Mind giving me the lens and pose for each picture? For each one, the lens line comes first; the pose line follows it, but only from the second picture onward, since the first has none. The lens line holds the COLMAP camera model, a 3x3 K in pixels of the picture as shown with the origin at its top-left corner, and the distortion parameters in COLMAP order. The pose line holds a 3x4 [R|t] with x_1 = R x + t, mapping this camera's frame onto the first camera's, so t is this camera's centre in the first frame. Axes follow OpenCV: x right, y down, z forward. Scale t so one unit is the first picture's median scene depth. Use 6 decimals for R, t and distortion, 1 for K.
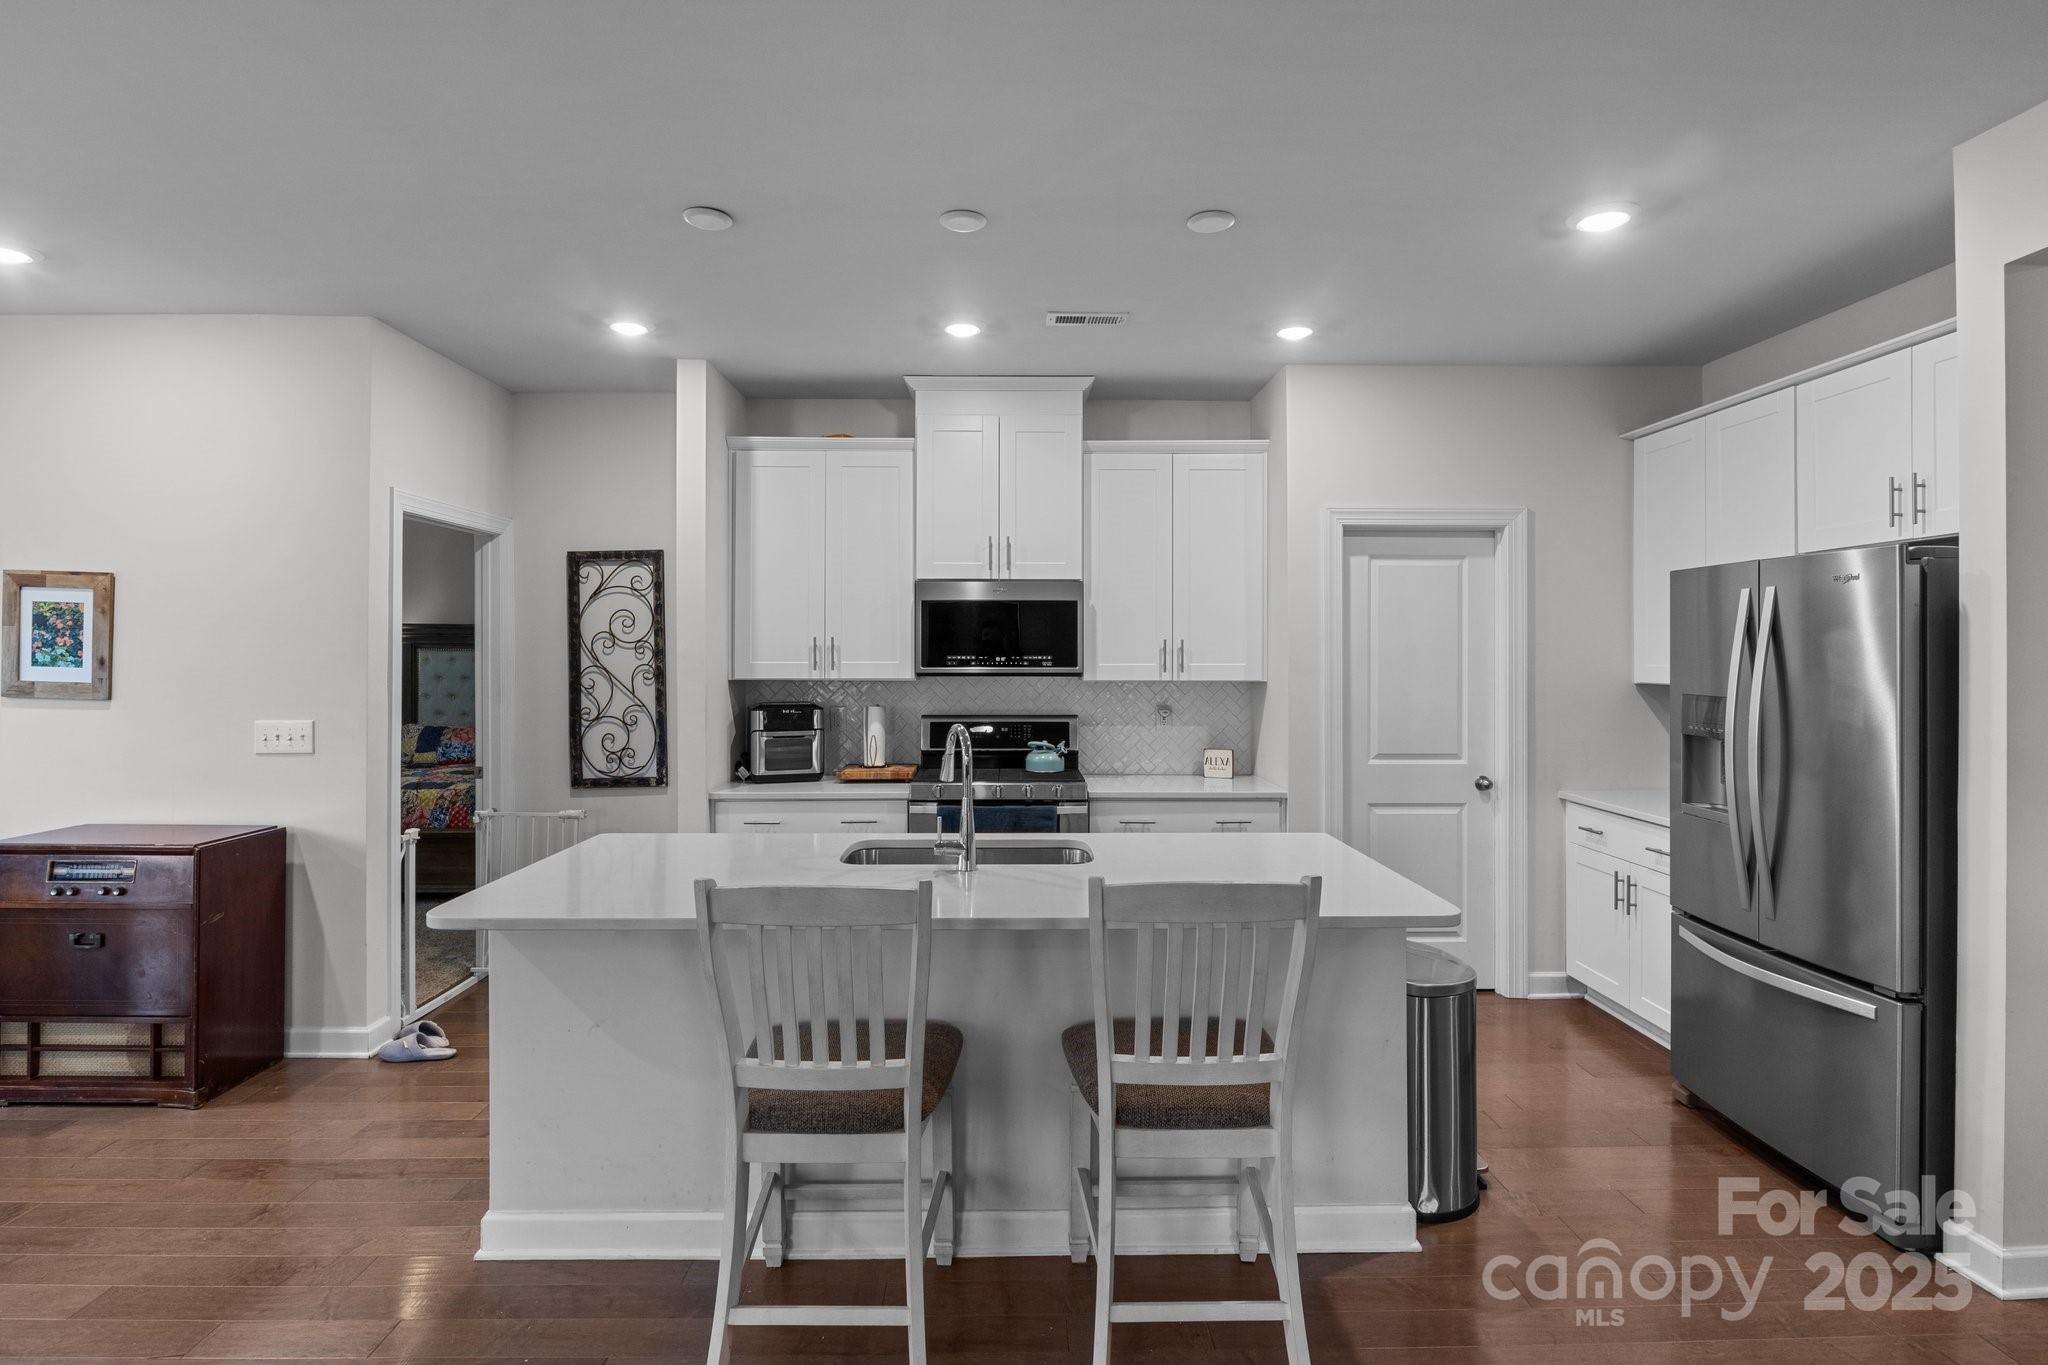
lens RADIAL K [[1024.6, 0, 1022.7], [0, 1024.6, 661.8], [0, 0, 1]] dist [-0.003956, 0.000032]
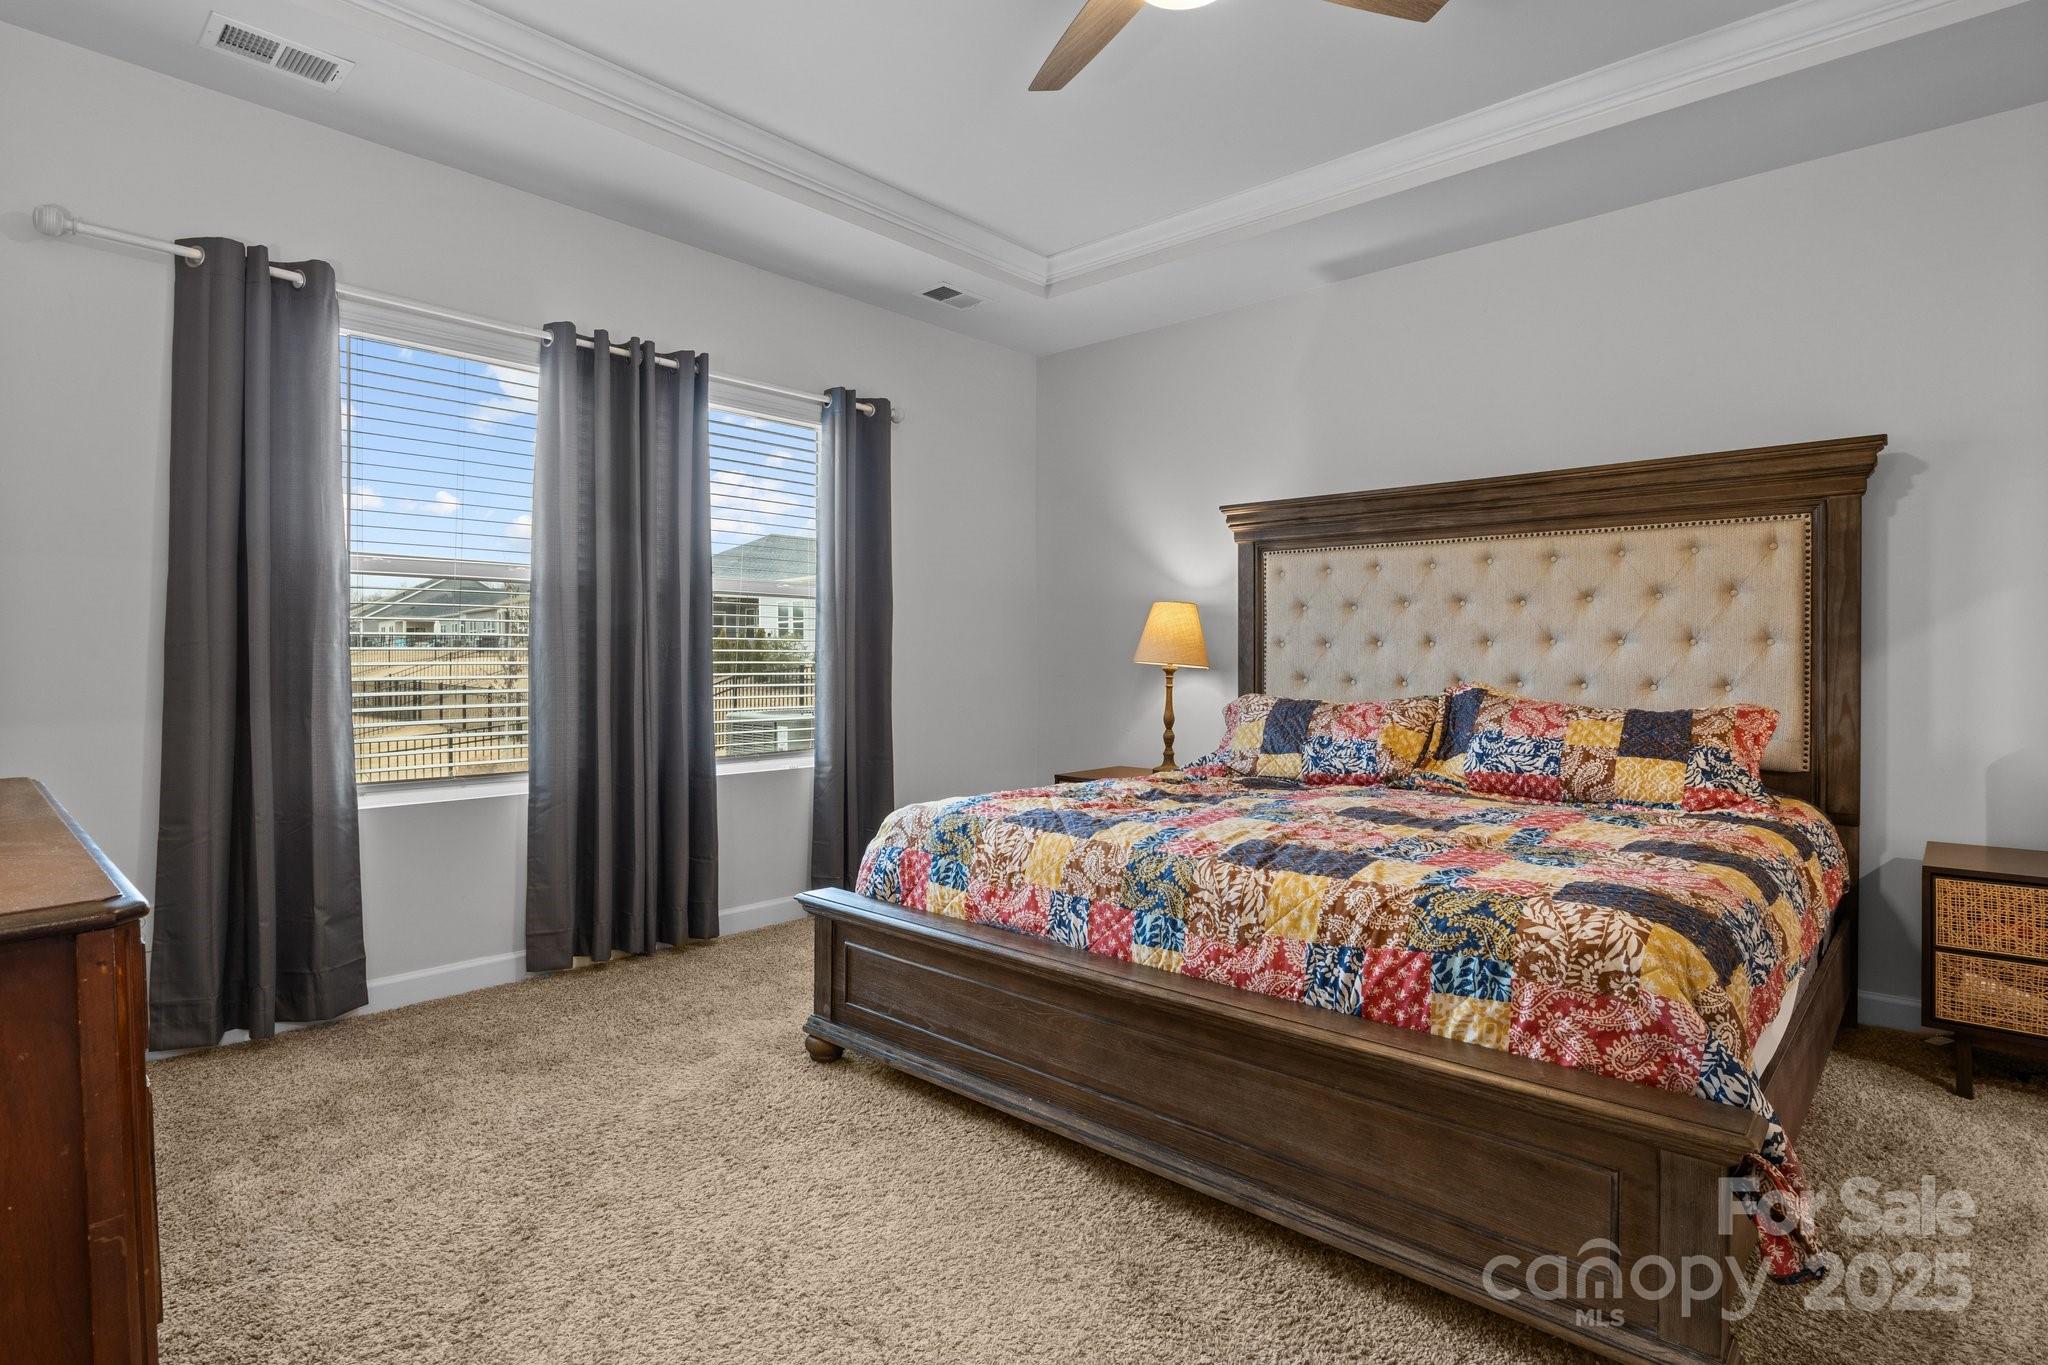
lens RADIAL K [[1022.6, 0, 1025.0], [0, 1022.6, 664.2], [0, 0, 1]] dist [-0.043674, -0.000293]
pose [[0.724533, -0.002099, -0.689237, -0.556587], [-0.002162, 0.999984, -0.005318, 0.080745], [0.689237, 0.005343, 0.724517, 0.933872]]
